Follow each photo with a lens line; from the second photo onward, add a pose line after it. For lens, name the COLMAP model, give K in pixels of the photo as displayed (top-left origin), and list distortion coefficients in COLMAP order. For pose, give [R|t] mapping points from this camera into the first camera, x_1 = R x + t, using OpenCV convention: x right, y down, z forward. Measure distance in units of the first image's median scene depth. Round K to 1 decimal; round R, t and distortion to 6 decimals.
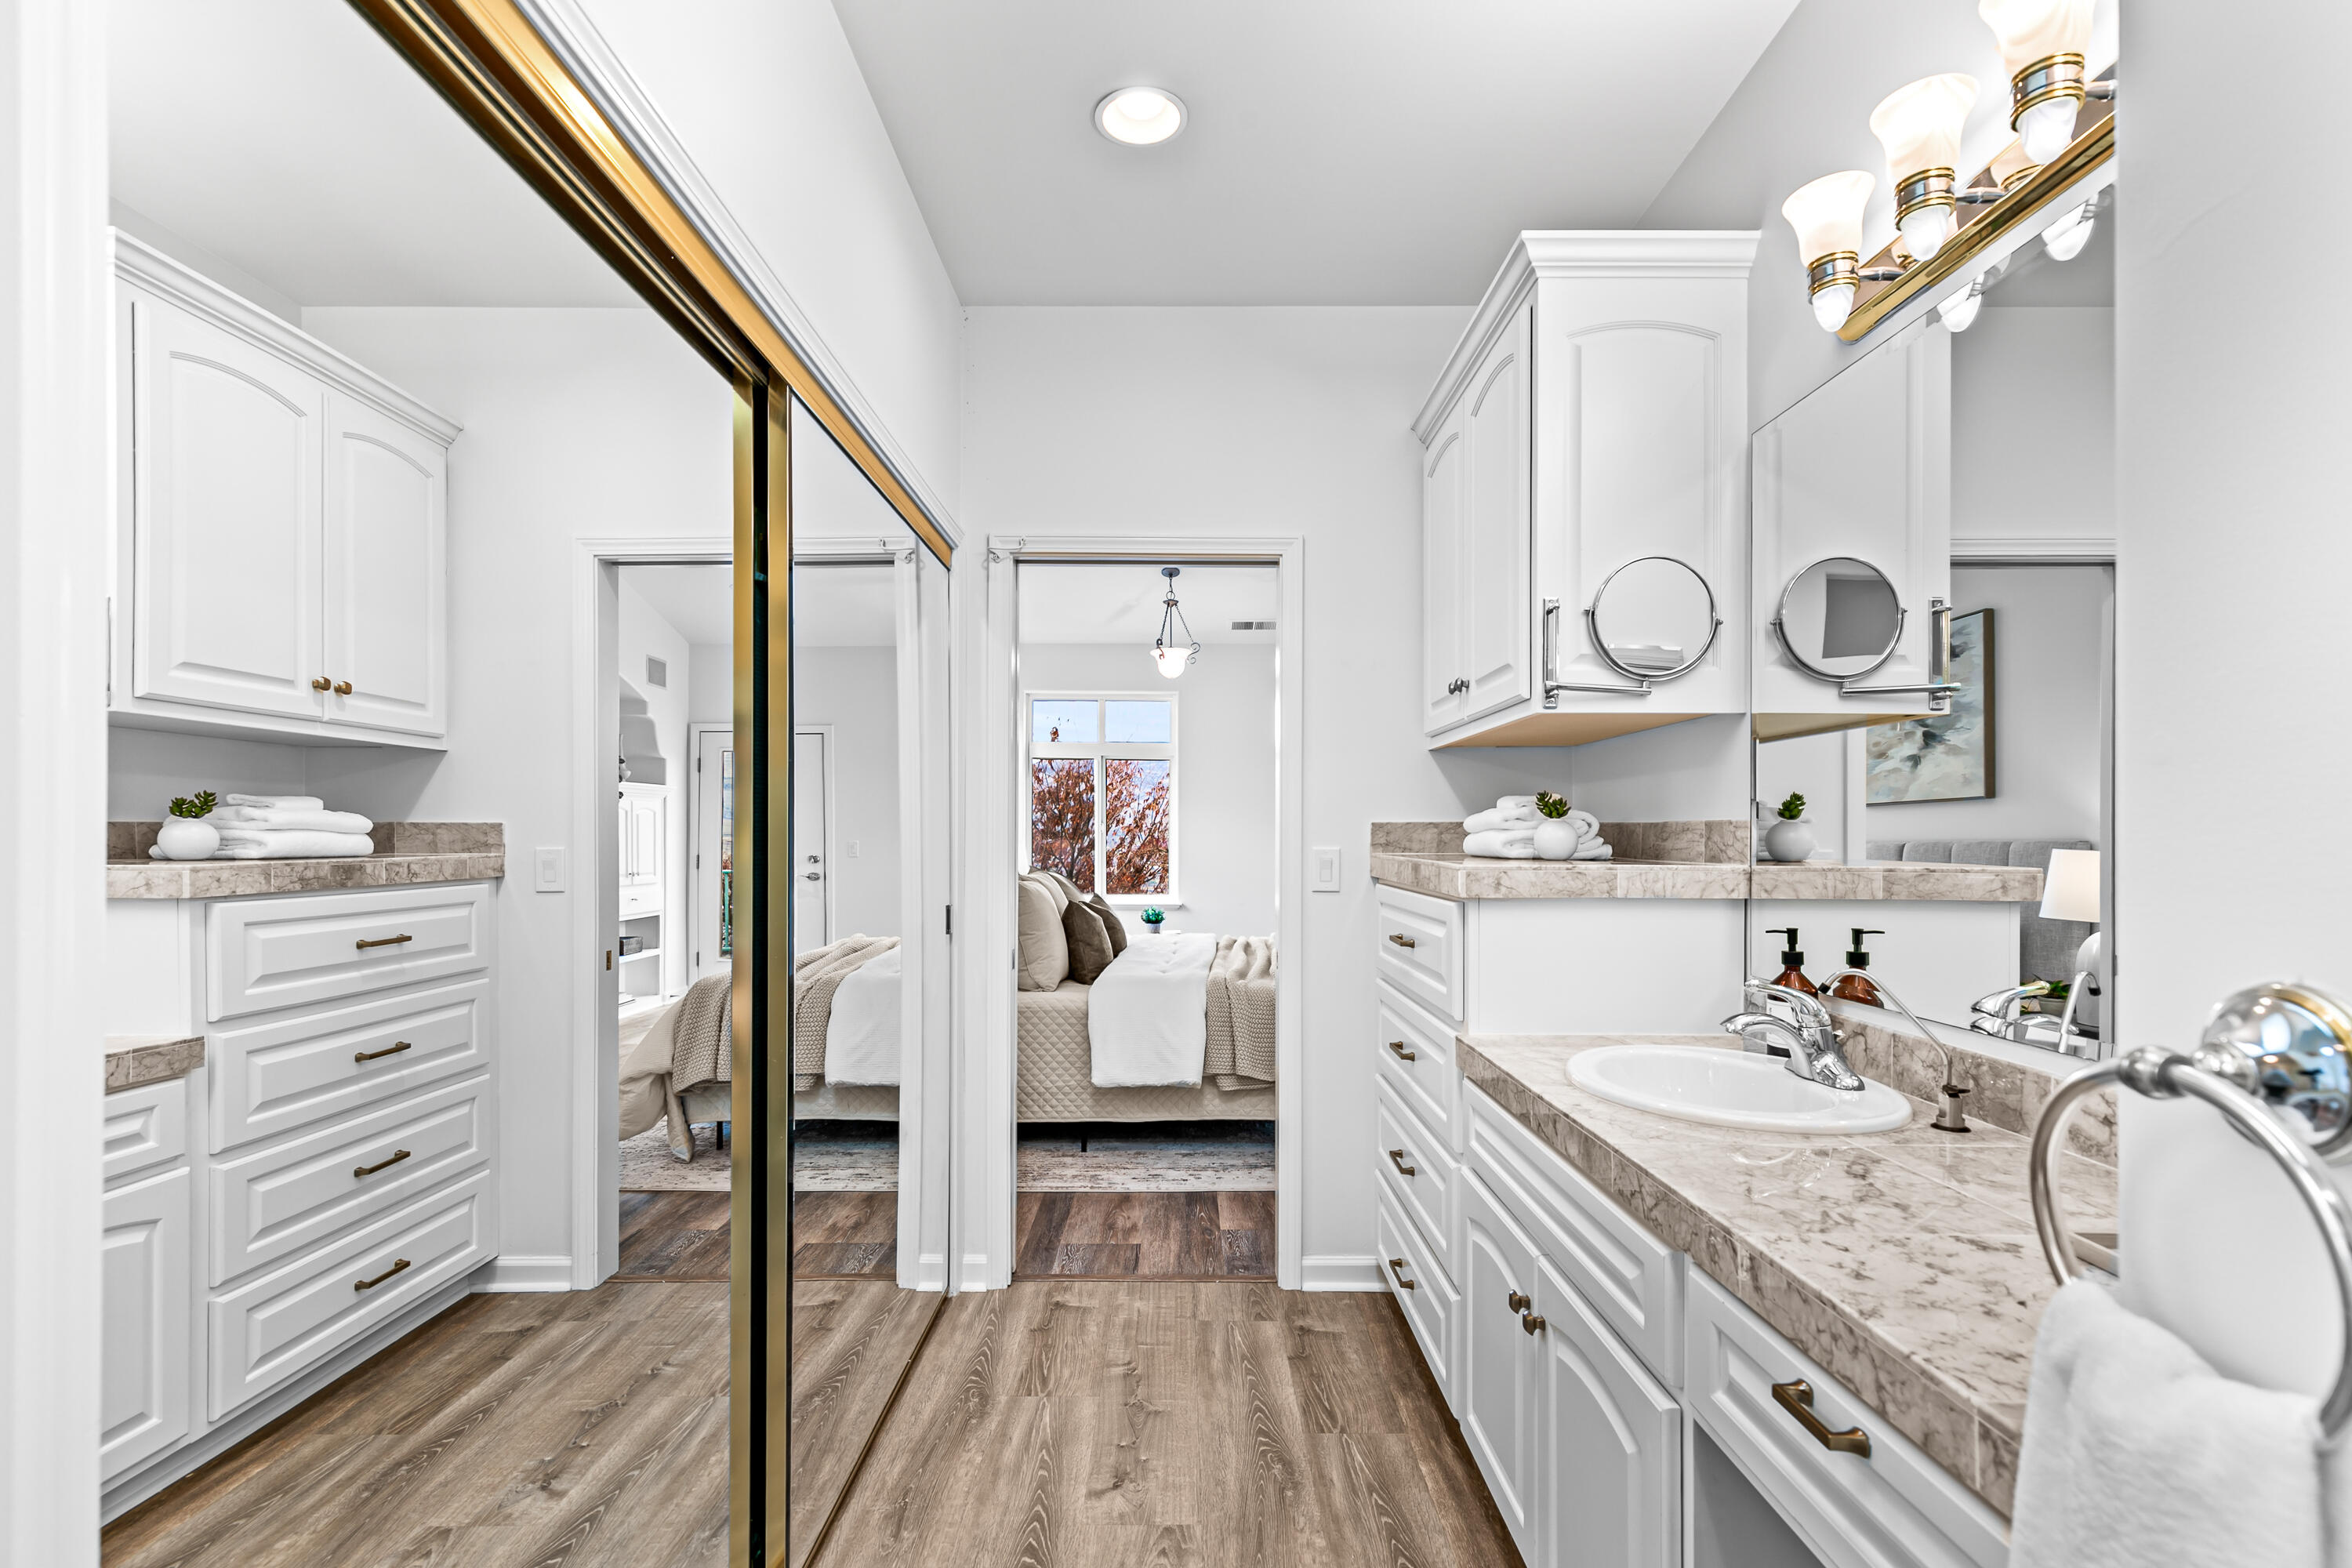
lens RADIAL K [[1067.8, 0, 1165.2], [0, 1067.8, 825.8], [0, 0, 1]] dist [0.009153, -0.000600]
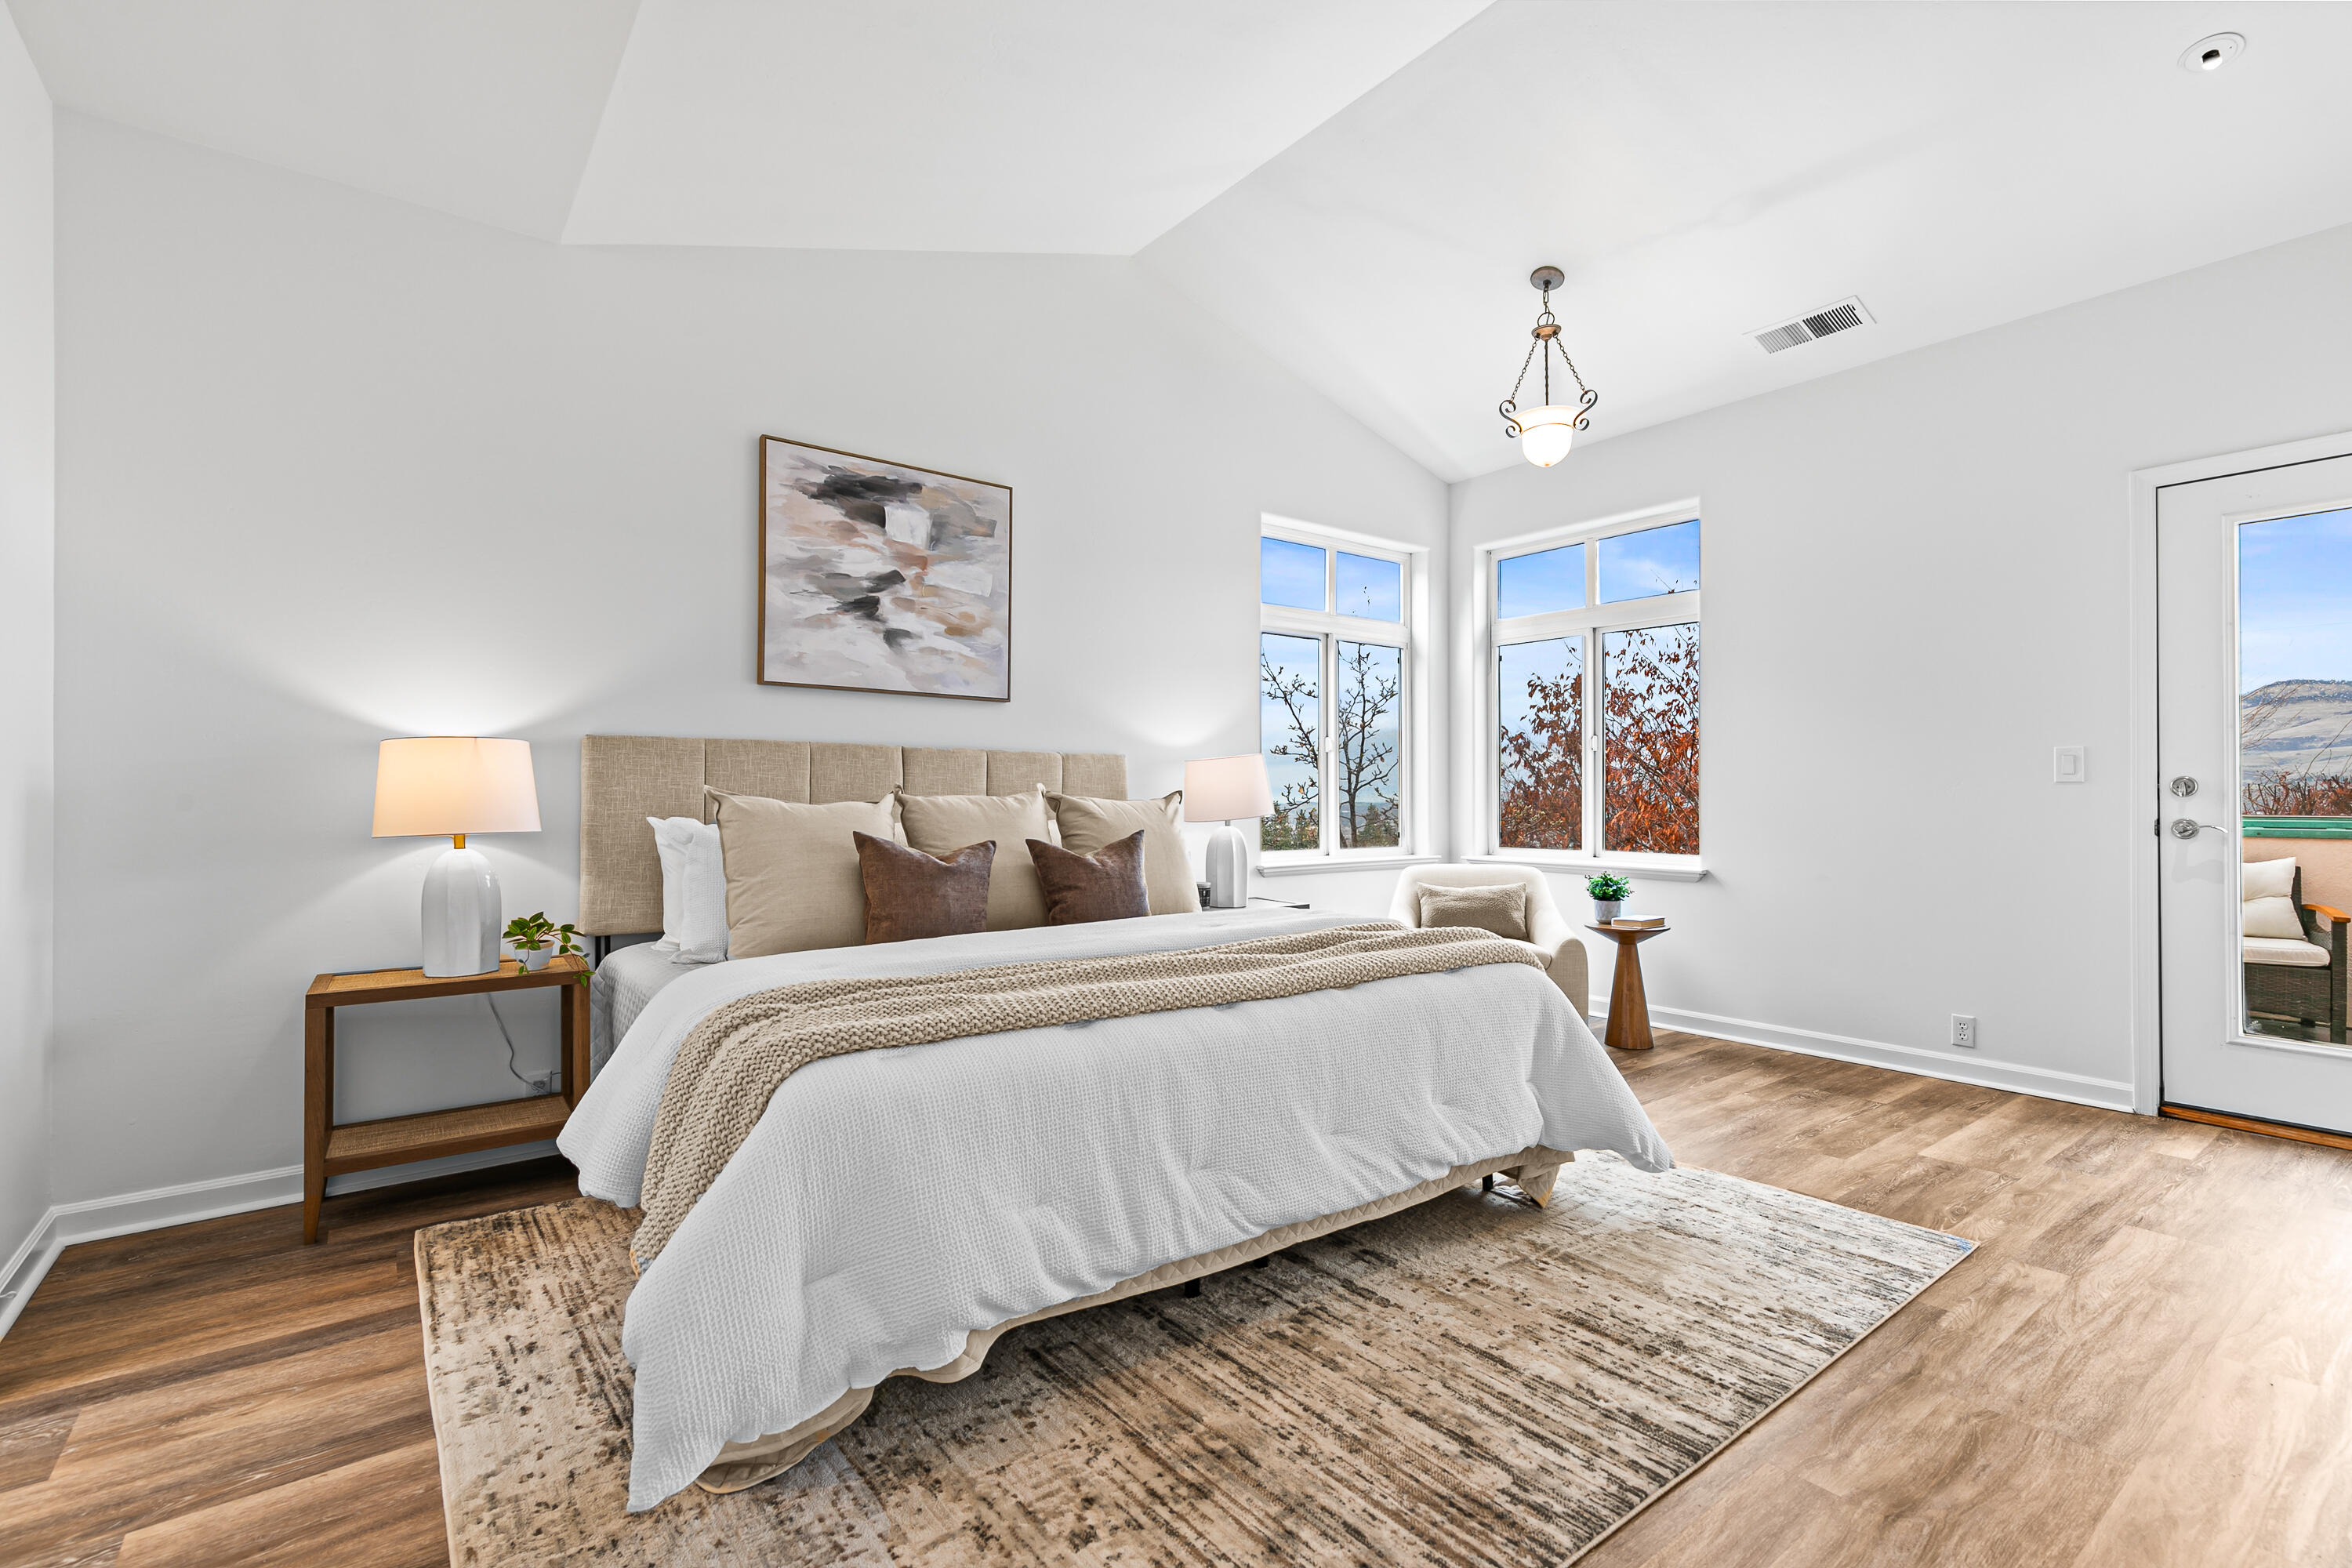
lens RADIAL K [[1067.8, 0, 1211.0], [0, 1067.8, 789.1], [0, 0, 1]] dist [0.009153, -0.000600]
pose [[0.630488, -0.008293, -0.776155, 1.010022], [0.010134, 0.999946, -0.002452, 0.096872], [0.776133, -0.006320, 0.630537, 1.537698]]
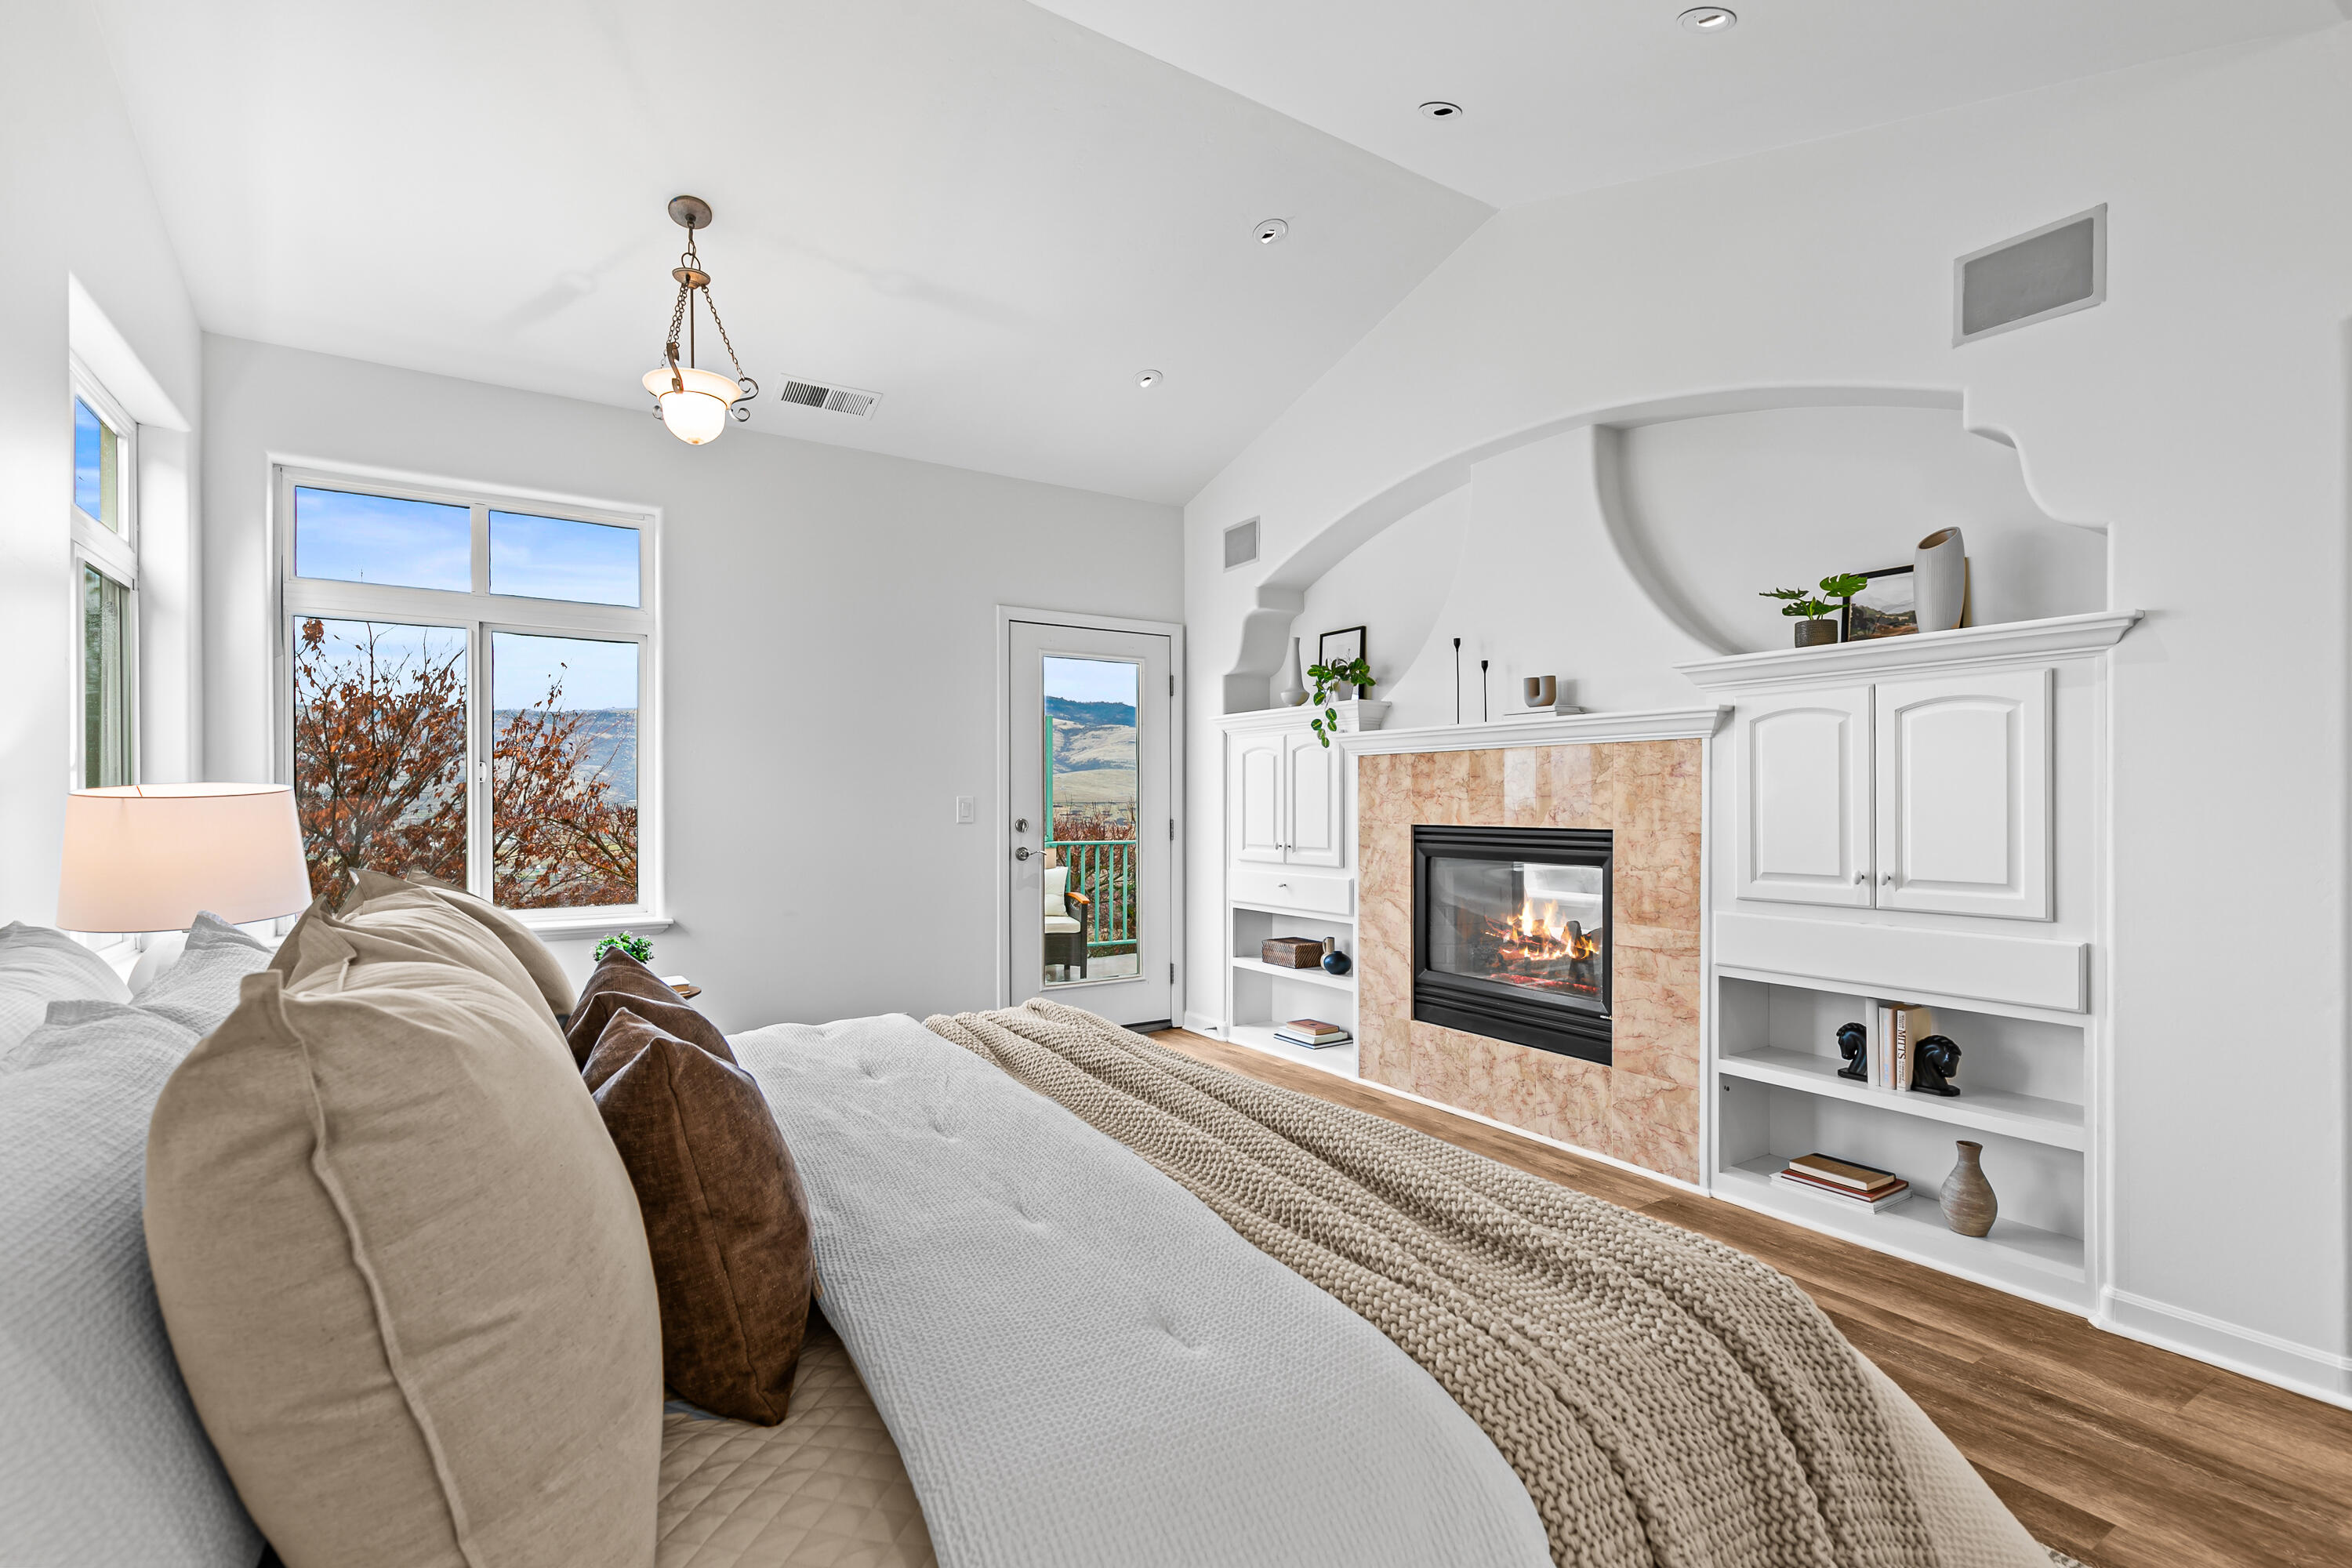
lens RADIAL K [[1067.8, 0, 1153.1], [0, 1067.8, 808.0], [0, 0, 1]] dist [0.009153, -0.000600]
pose [[0.838640, -0.004610, 0.544666, -0.247085], [-0.001690, 0.999937, 0.011065, 0.043358], [-0.544683, -0.010200, 0.838580, 1.526570]]
